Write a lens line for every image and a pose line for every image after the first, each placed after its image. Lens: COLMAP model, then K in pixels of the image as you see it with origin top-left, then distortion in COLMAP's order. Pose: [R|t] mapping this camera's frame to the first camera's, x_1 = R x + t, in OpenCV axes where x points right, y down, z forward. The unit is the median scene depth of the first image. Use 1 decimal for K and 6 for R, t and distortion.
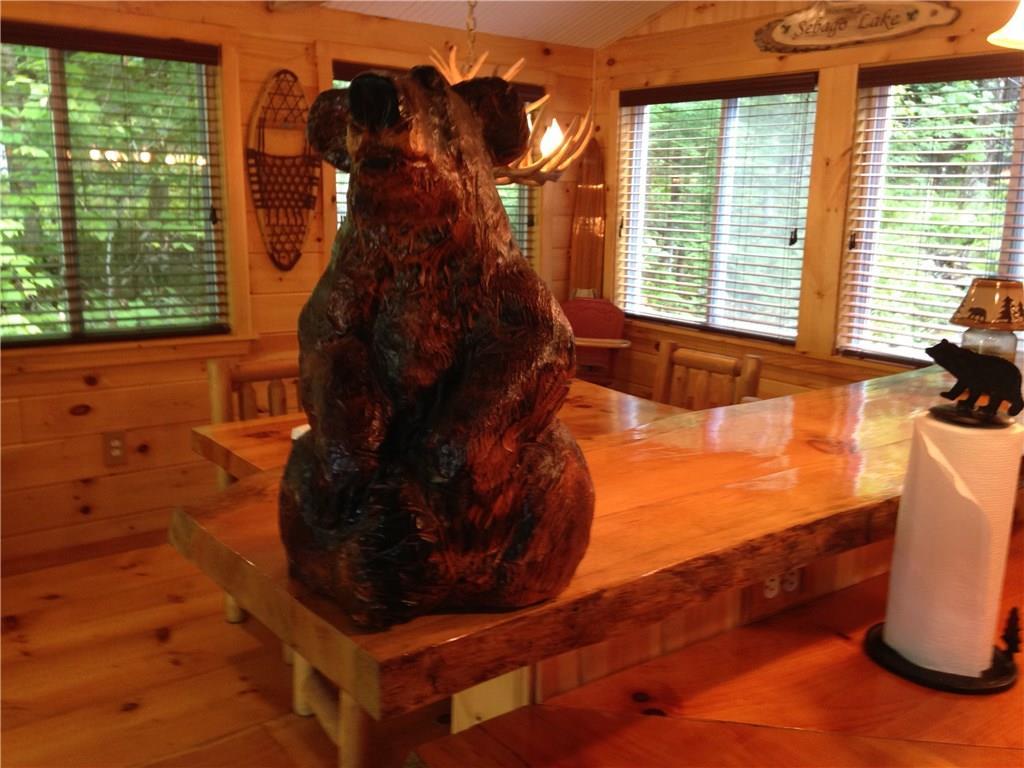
lens RADIAL K [[980.5, 0, 512.9], [0, 980.5, 382.5], [0, 0, 1]] dist [0.038775, 0.000000]
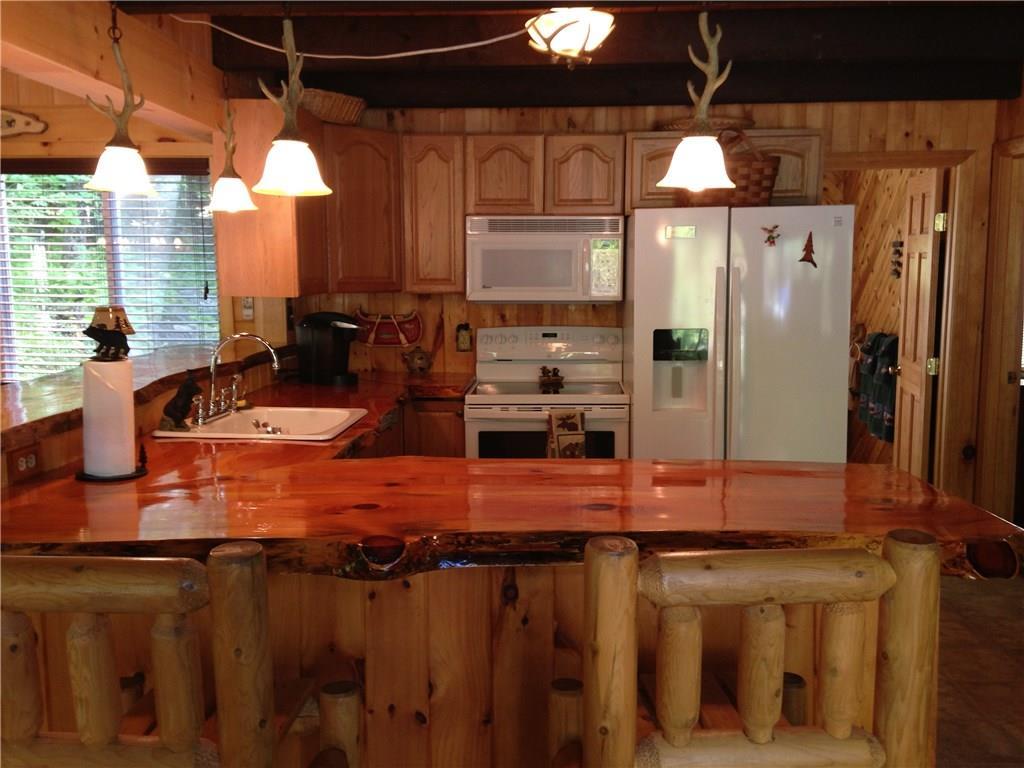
lens RADIAL K [[980.5, 0, 512.4], [0, 980.5, 381.3], [0, 0, 1]] dist [0.038775, 0.000000]
pose [[0.664412, -0.118472, 0.737917, -0.322589], [0.162652, 0.986611, 0.011950, 0.115422], [-0.729453, 0.112084, 0.674786, -0.645965]]
